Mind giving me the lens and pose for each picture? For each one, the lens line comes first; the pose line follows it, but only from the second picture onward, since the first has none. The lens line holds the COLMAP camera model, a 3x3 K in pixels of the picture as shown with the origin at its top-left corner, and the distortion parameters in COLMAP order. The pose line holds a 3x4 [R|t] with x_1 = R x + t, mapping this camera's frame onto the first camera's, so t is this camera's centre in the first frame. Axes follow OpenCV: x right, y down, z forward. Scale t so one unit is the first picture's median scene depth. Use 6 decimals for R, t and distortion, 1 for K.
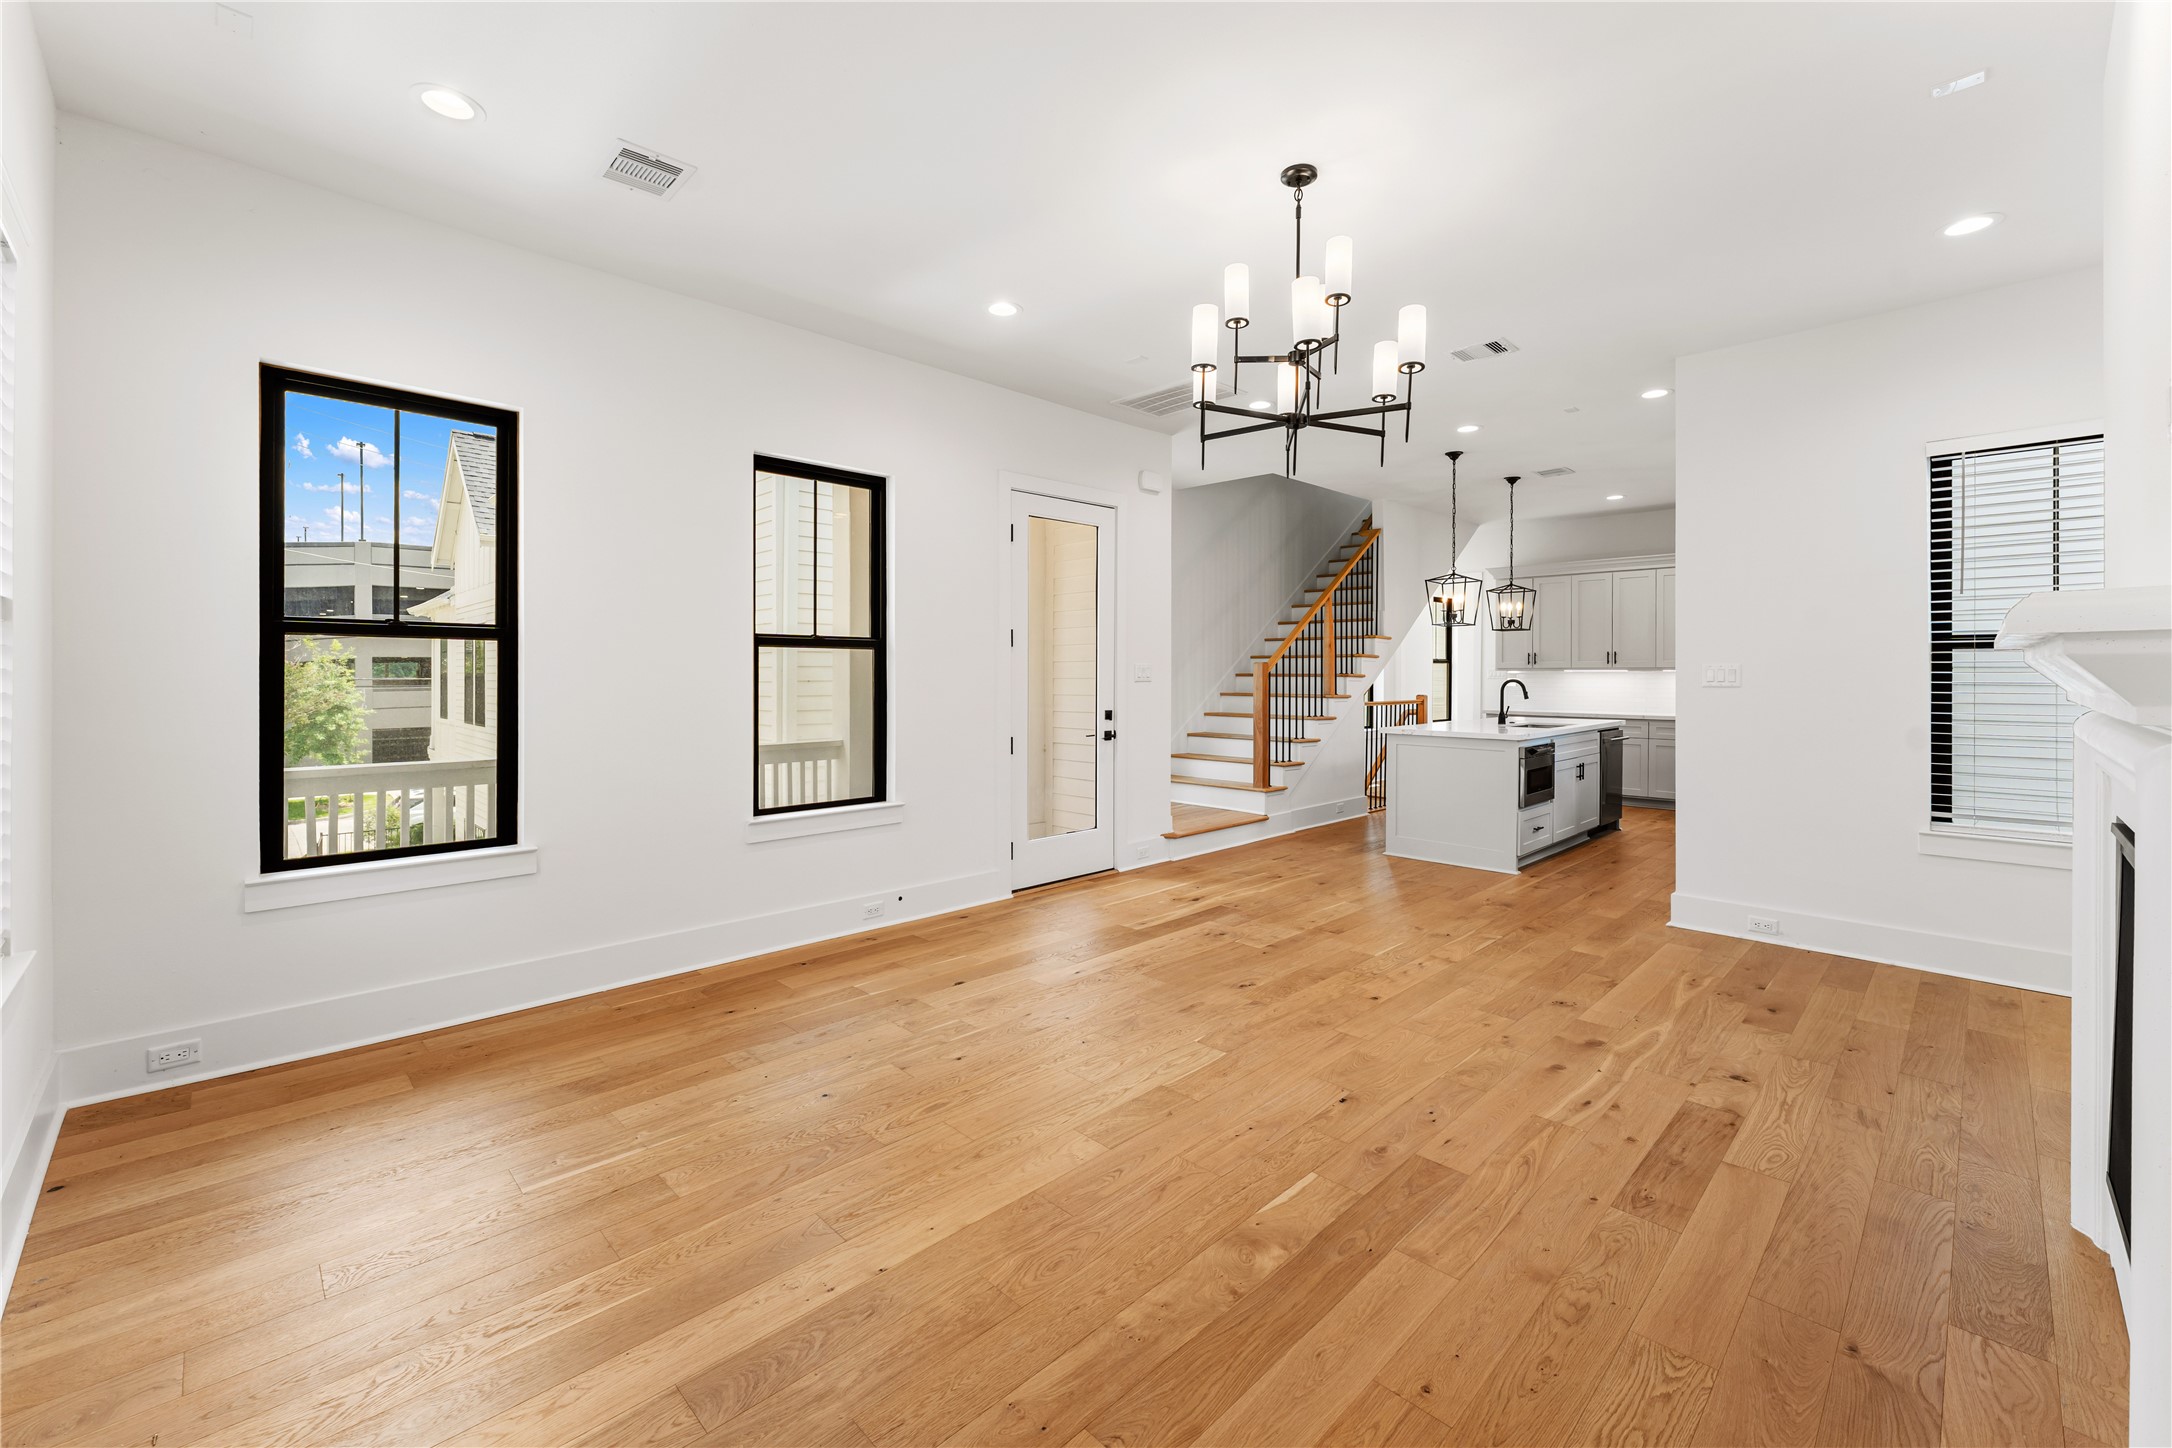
lens RADIAL K [[886.9, 0, 1082.1], [0, 886.9, 667.6], [0, 0, 1]] dist [-0.001513, -0.000357]
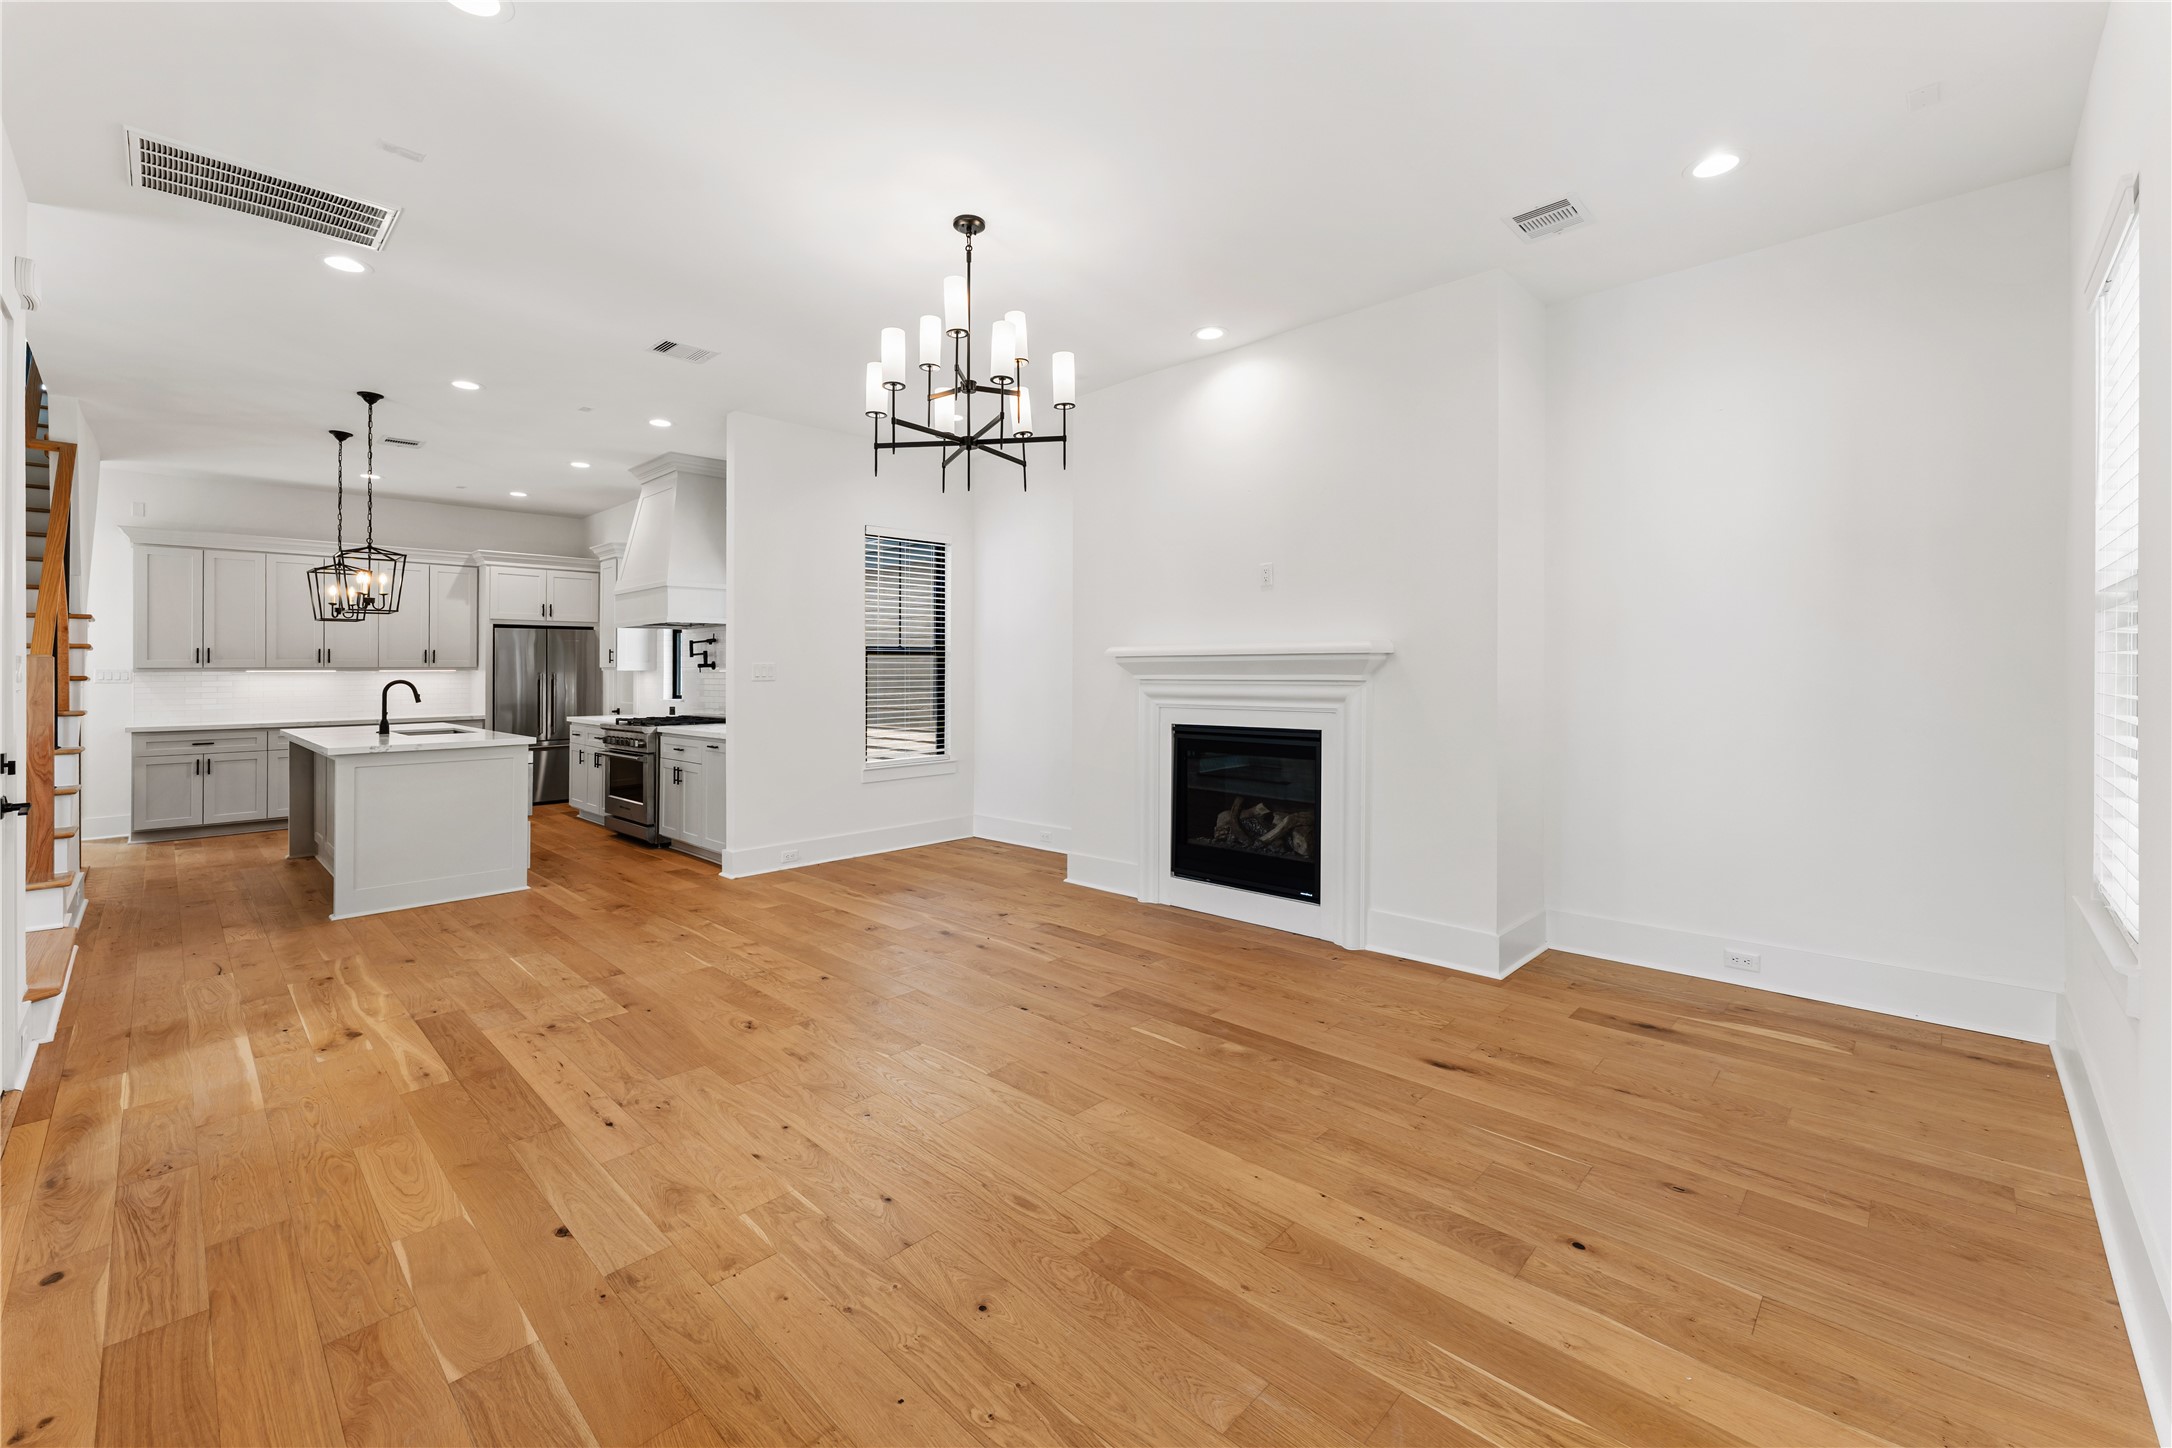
lens RADIAL K [[895.5, 0, 1072.4], [0, 895.5, 660.2], [0, 0, 1]] dist [0.000560, 0.000204]
pose [[-0.020137, 0.006758, 0.999774, -0.678901], [0.004084, 0.999969, -0.006677, 0.004882], [-0.999789, 0.003948, -0.020164, 0.668875]]
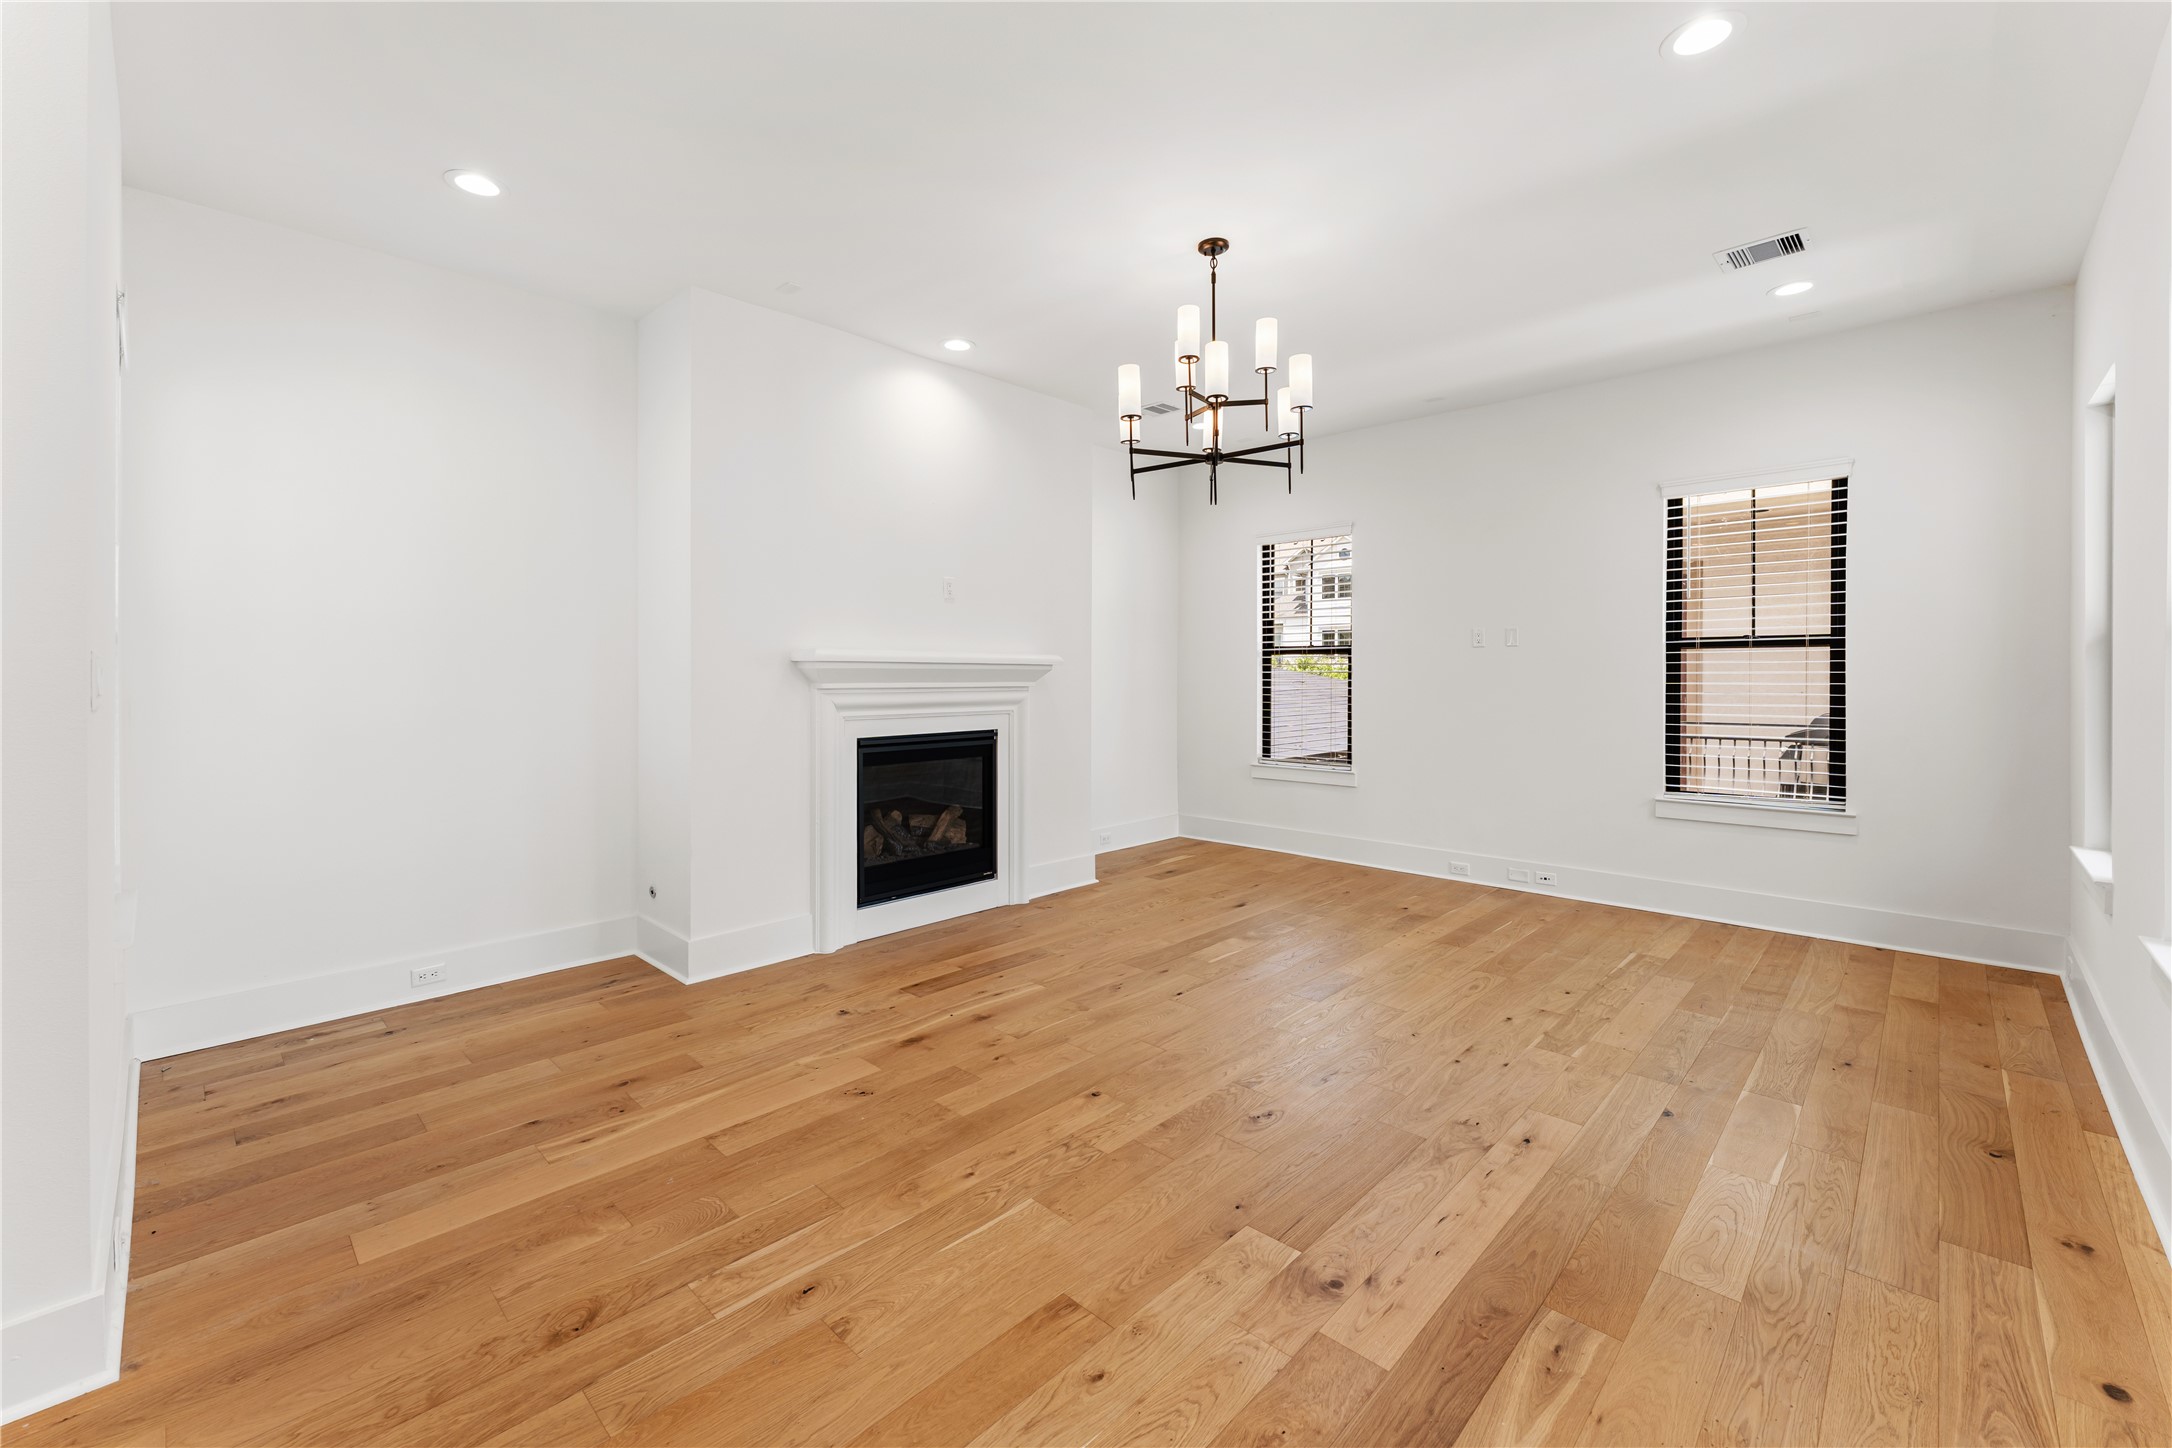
lens RADIAL K [[891.3, 0, 1088.3], [0, 891.3, 683.0], [0, 0, 1]] dist [0.008216, -0.000079]
pose [[-0.999441, -0.003188, -0.033273, 0.335237], [-0.003537, 0.999939, 0.010447, 0.004617], [0.033238, 0.010558, -0.999392, 1.635419]]
